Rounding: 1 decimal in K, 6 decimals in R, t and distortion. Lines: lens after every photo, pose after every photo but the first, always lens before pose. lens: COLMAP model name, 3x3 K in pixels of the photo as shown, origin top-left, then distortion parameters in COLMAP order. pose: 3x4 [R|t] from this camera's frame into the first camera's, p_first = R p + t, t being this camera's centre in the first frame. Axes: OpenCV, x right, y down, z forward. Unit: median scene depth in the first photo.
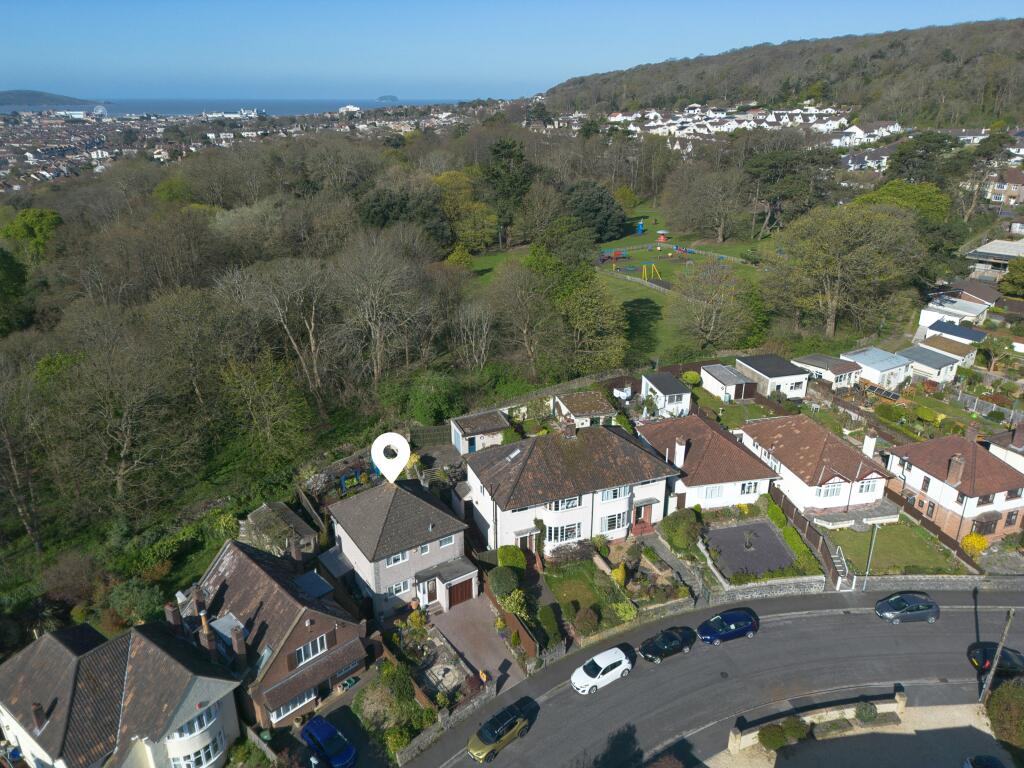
lens RADIAL K [[722.7, 0, 509.9], [0, 722.7, 383.1], [0, 0, 1]] dist [0.054433, -0.038726]
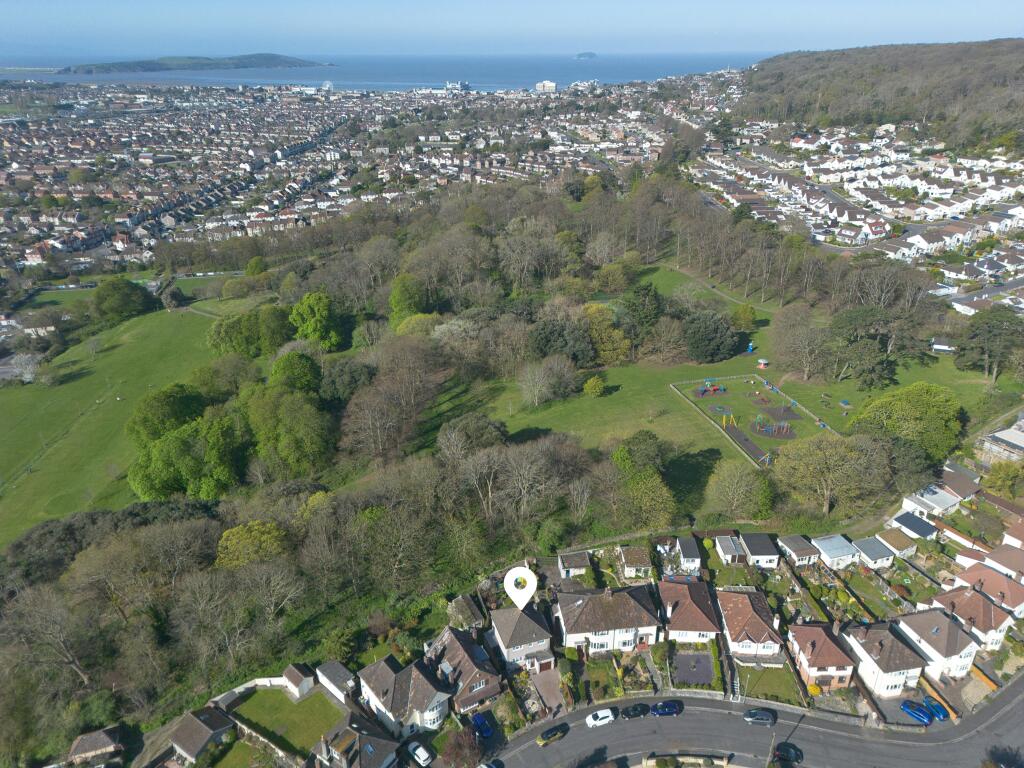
lens RADIAL K [[722.7, 0, 509.9], [0, 722.7, 388.2], [0, 0, 1]] dist [0.054433, -0.038726]
pose [[0.968773, 0.109554, -0.222434, 0.211271], [-0.094426, 0.992505, 0.077576, -0.661407], [0.229265, -0.054150, 0.971857, -1.037770]]
